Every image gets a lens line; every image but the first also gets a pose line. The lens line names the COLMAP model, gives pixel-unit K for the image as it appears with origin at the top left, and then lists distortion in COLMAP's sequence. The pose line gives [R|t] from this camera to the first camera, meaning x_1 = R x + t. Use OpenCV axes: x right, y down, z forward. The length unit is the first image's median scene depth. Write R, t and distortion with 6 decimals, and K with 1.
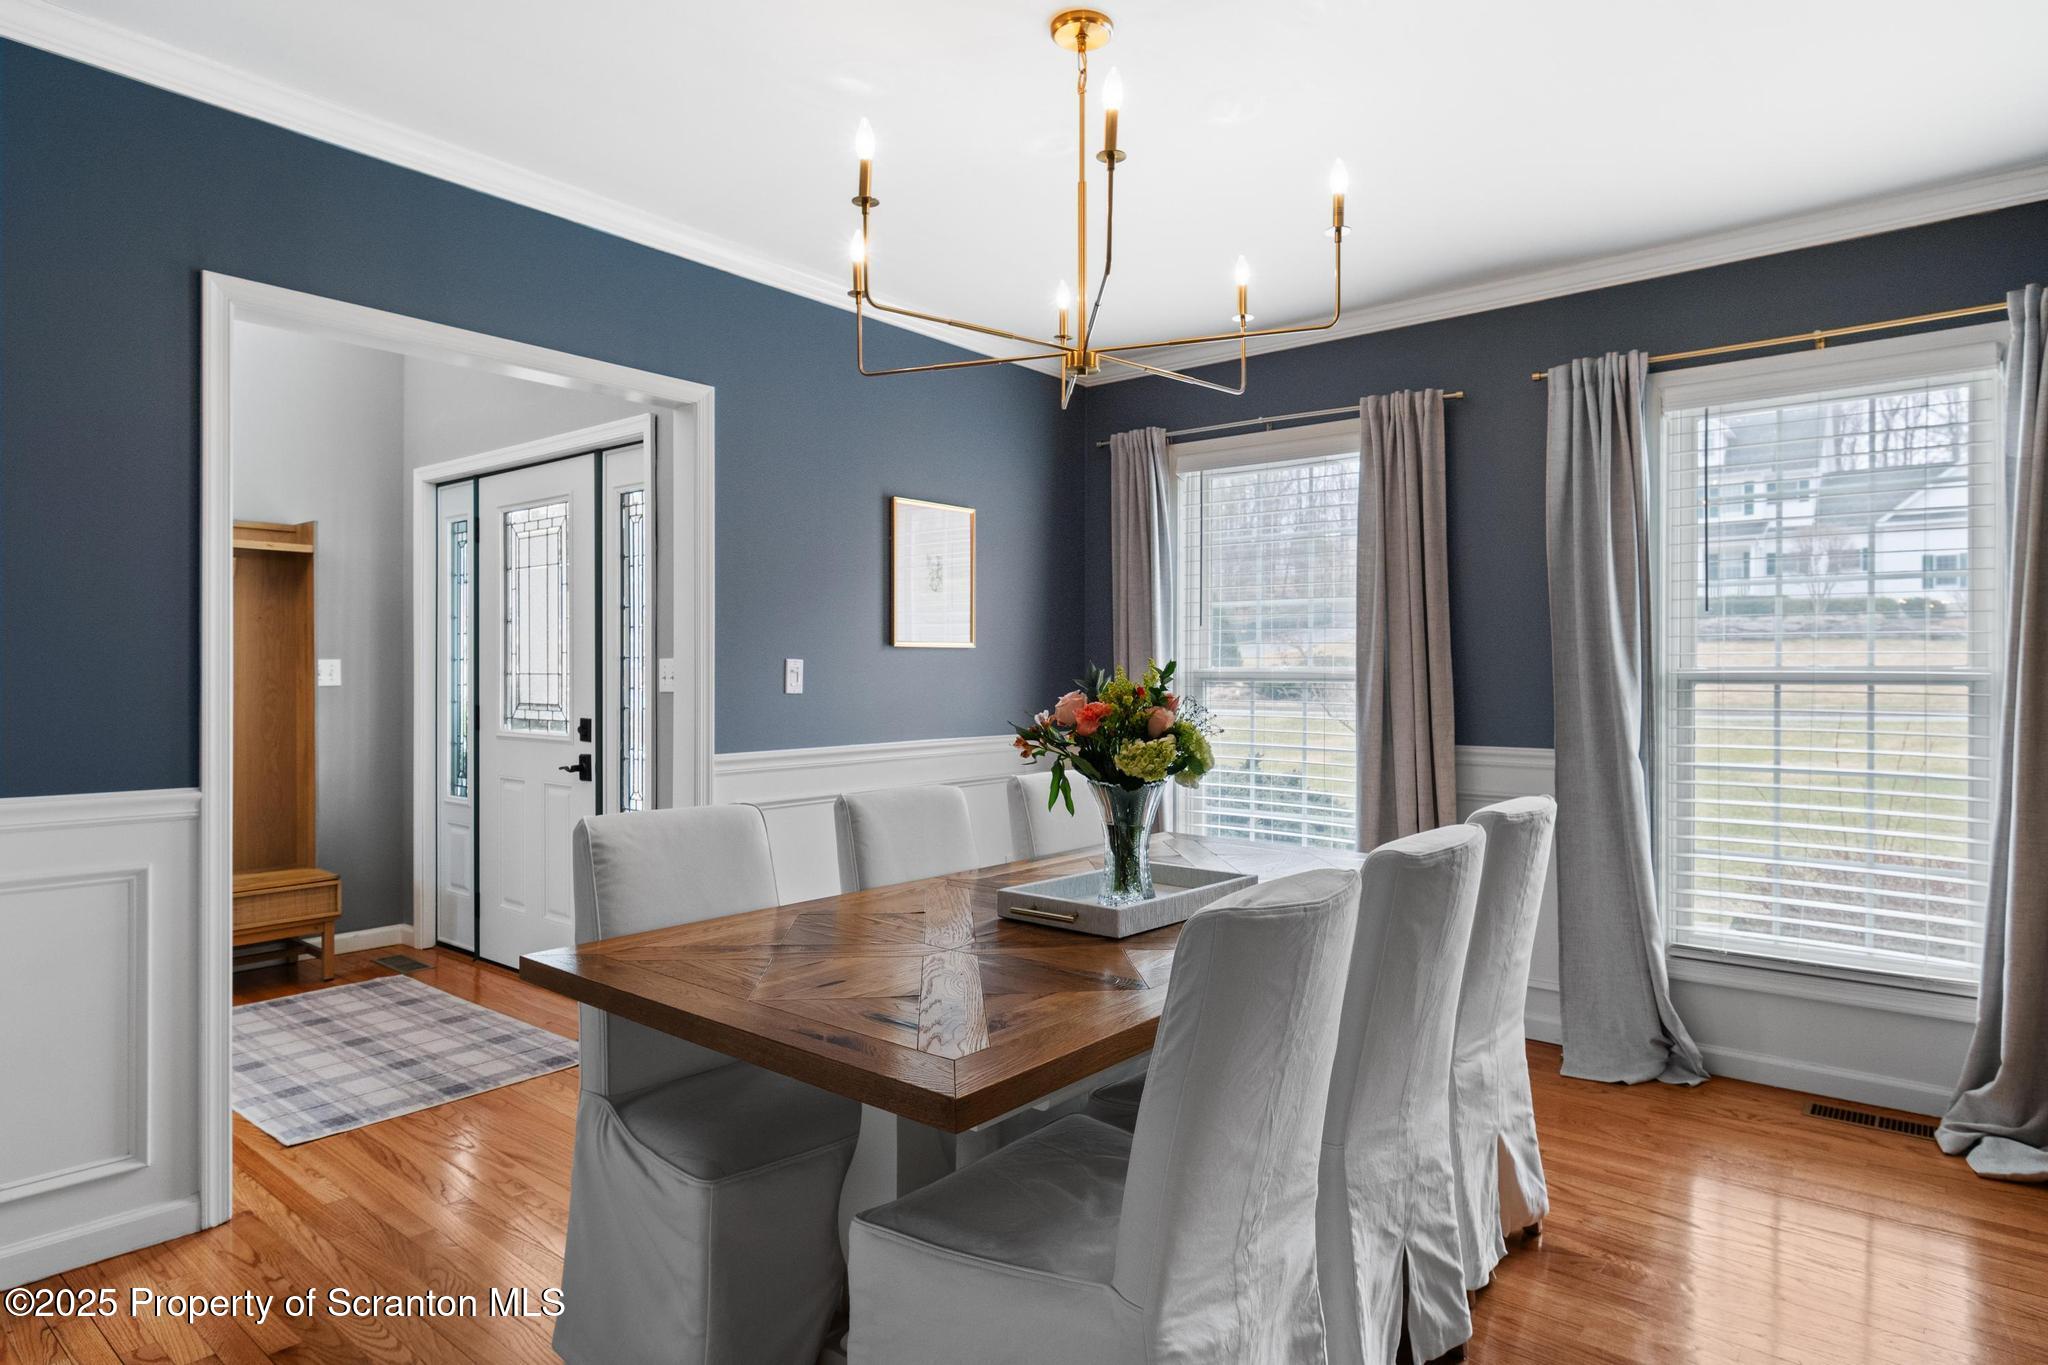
lens RADIAL K [[1148.5, 0, 1068.3], [0, 1148.5, 679.0], [0, 0, 1]] dist [-0.001535, -0.000020]
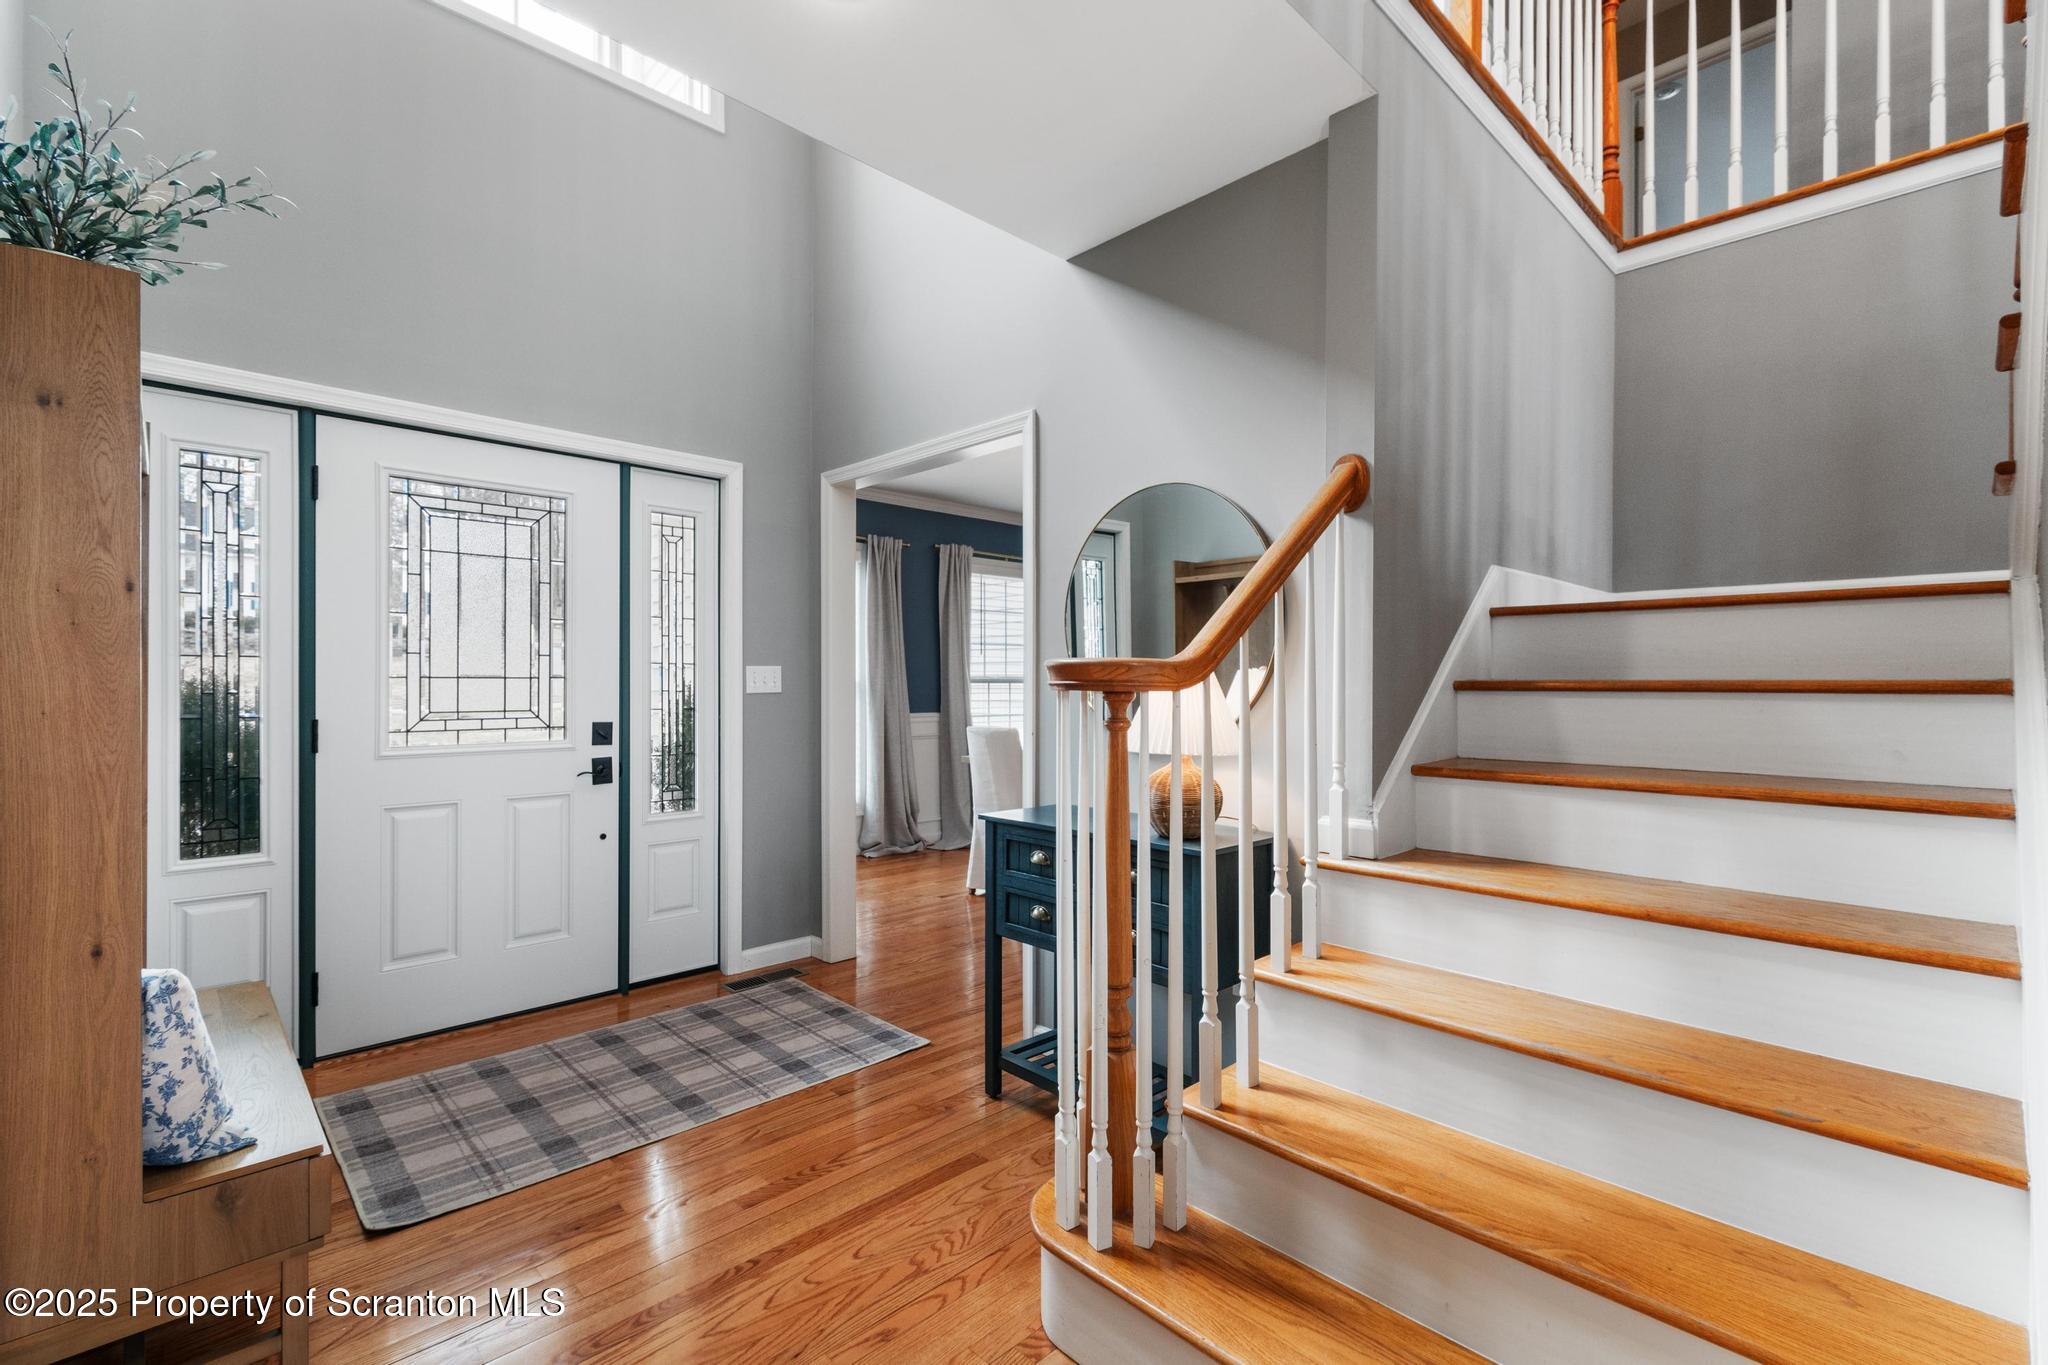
lens RADIAL K [[904.4, 0, 1024.0], [0, 904.4, 682.5], [0, 0, 1]] dist [0.000209, 0.000009]
pose [[0.136433, -0.002257, 0.990647, -1.206264], [0.005596, 0.999983, 0.001508, 0.000190], [-0.990633, 0.005338, 0.136444, 0.544032]]
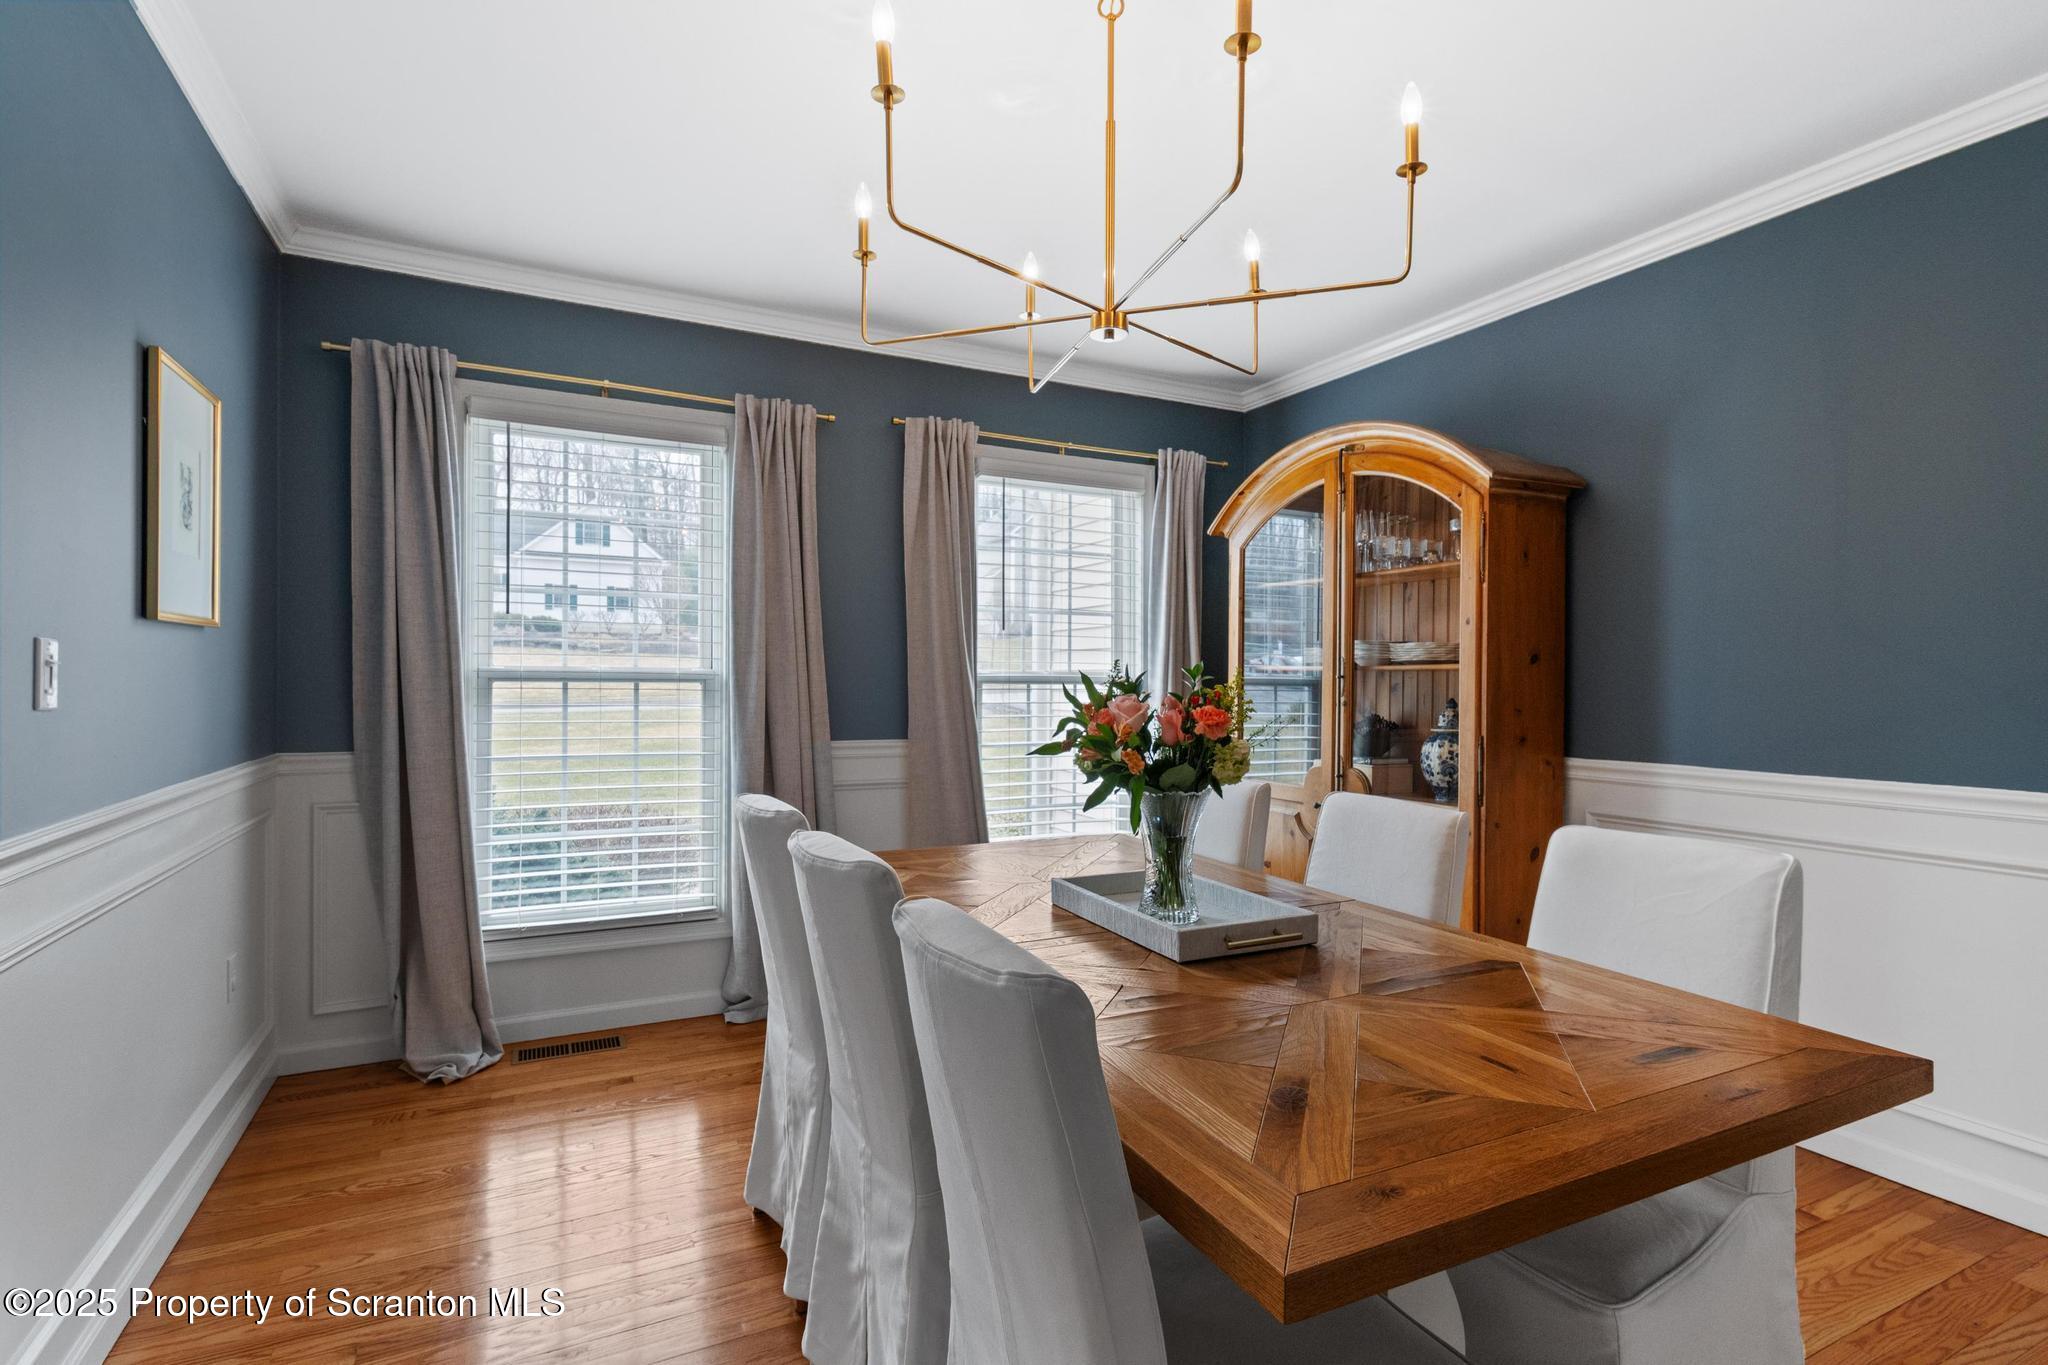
lens RADIAL K [[981.9, 0, 1024.0], [0, 981.9, 682.5], [0, 0, 1]] dist [0.023826, 0.000026]
pose [[0.416998, -0.002352, 0.908905, -0.412252], [-0.002808, 0.999989, 0.003877, -0.001667], [-0.908903, -0.004169, 0.416986, 0.426303]]
